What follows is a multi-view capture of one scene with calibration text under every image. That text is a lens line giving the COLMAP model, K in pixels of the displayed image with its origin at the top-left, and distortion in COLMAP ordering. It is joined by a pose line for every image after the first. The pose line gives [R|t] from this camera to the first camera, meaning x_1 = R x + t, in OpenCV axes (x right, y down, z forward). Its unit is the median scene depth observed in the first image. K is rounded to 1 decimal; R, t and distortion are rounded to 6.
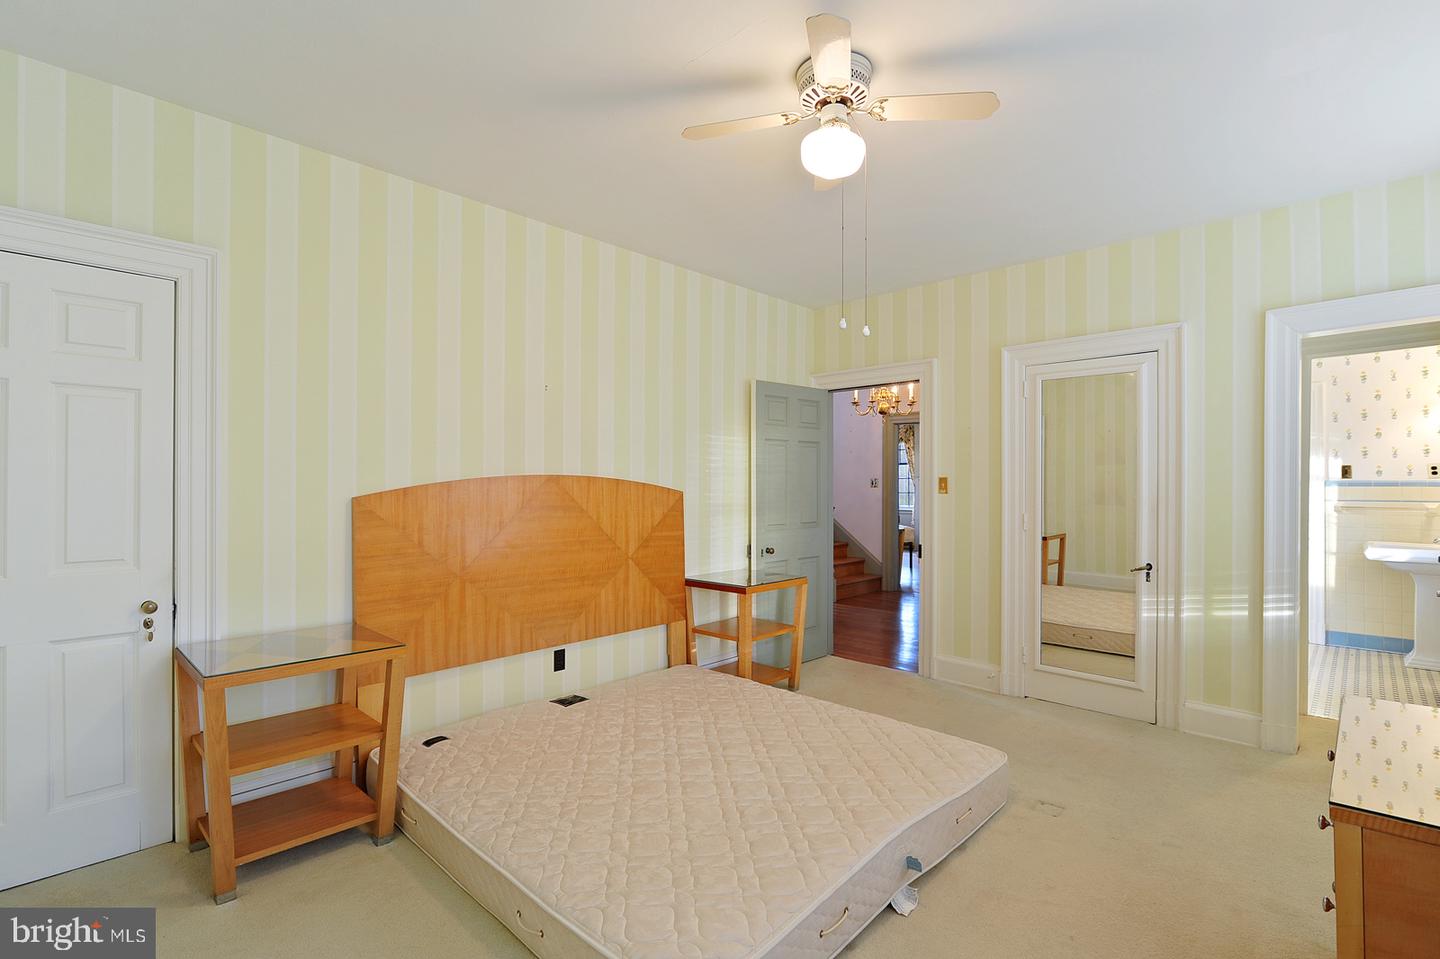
lens RADIAL K [[658.6, 0, 719.1], [0, 658.6, 481.0], [0, 0, 1]] dist [-0.003420, -0.000399]
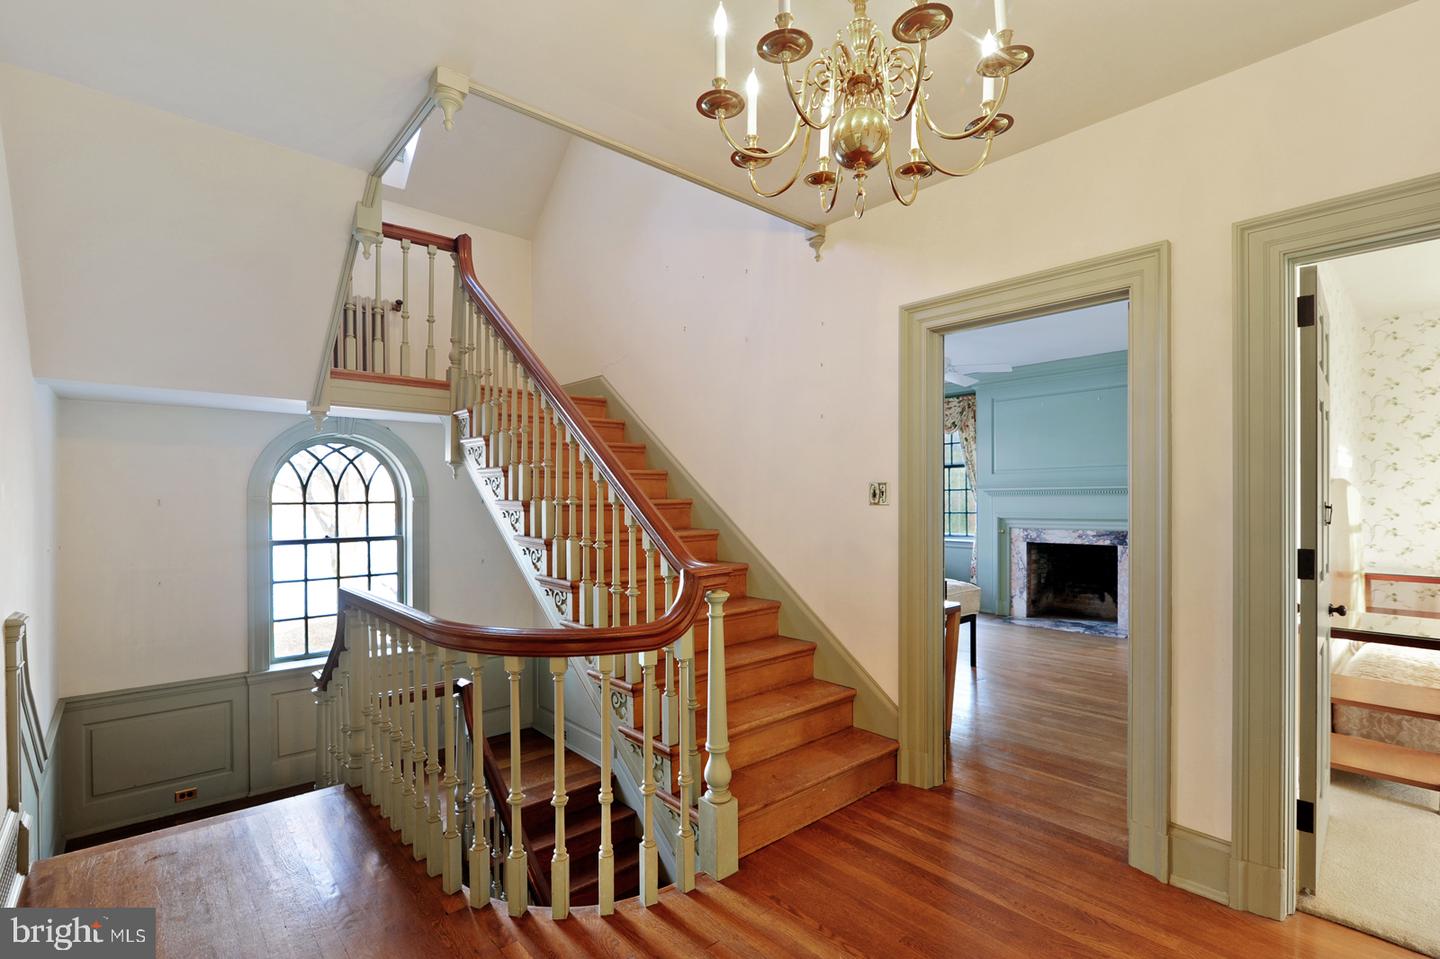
lens RADIAL K [[658.6, 0, 721.7], [0, 658.6, 493.9], [0, 0, 1]] dist [-0.003420, -0.000399]
pose [[0.997482, -0.008613, -0.070389, 0.169379], [0.008018, 0.999930, -0.008727, 0.005486], [0.070459, 0.008141, 0.997481, 0.600736]]
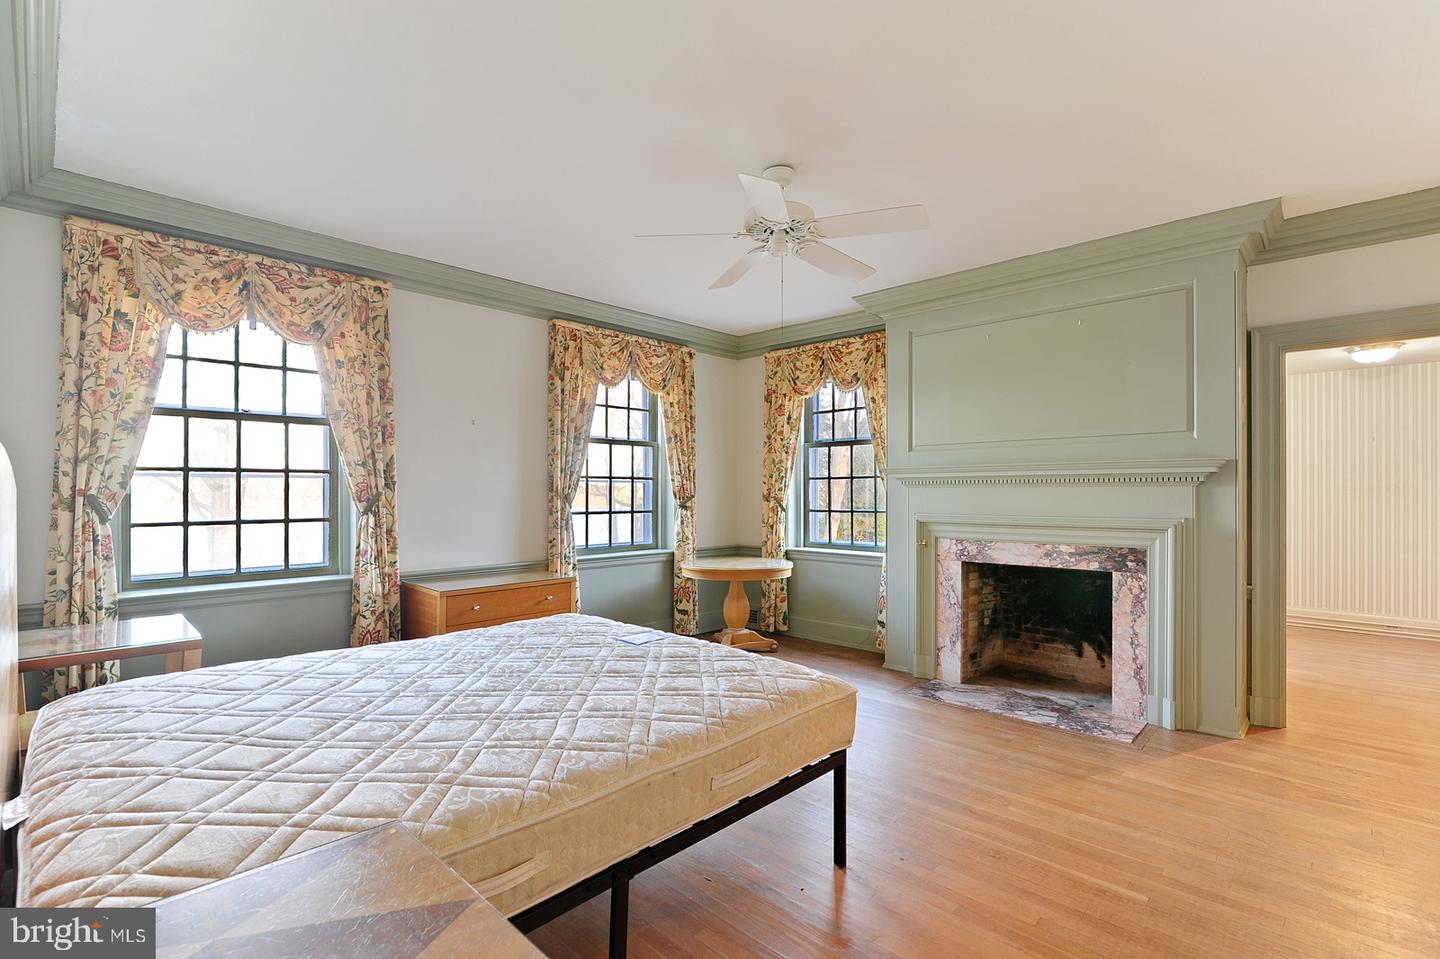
lens RADIAL K [[658.6, 0, 717.7], [0, 658.6, 484.7], [0, 0, 1]] dist [-0.003420, -0.000399]
pose [[0.999987, -0.005024, 0.000575, 0.222505], [0.005029, 0.999943, -0.009397, 0.005847], [-0.000527, 0.009399, 0.999956, 0.735956]]
